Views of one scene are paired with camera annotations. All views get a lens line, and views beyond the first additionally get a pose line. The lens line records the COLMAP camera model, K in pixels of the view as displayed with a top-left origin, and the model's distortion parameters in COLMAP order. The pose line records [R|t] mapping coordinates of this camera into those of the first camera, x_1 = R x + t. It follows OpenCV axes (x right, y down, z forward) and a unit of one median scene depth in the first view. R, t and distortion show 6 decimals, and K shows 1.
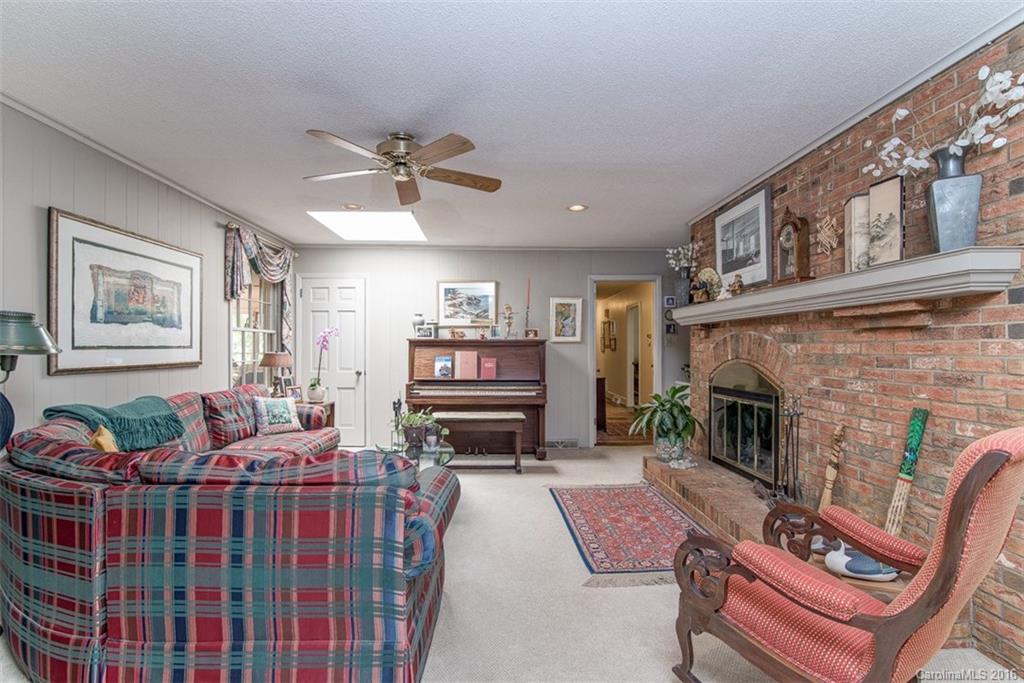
lens RADIAL K [[471.2, 0, 511.7], [0, 471.2, 343.2], [0, 0, 1]] dist [-0.016585, -0.000073]
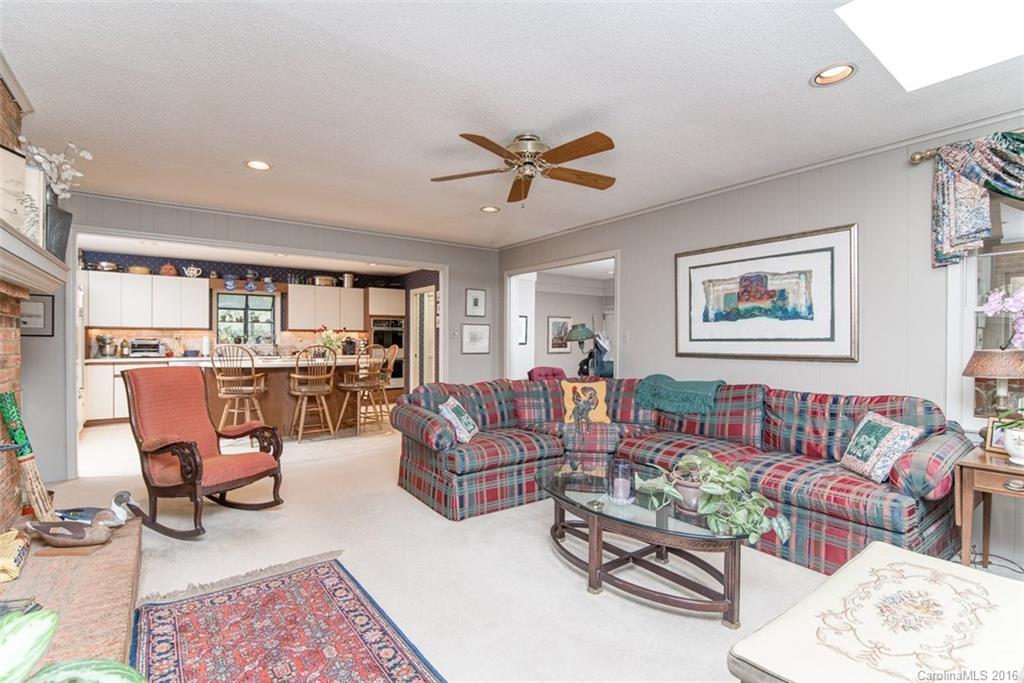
lens RADIAL K [[471.2, 0, 508.5], [0, 471.2, 345.3], [0, 0, 1]] dist [-0.016585, -0.000073]
pose [[-0.823919, -0.000179, -0.566707, 0.376857], [-0.000821, 0.999999, 0.000879, 0.023872], [0.566706, 0.001189, -0.823919, 1.760362]]
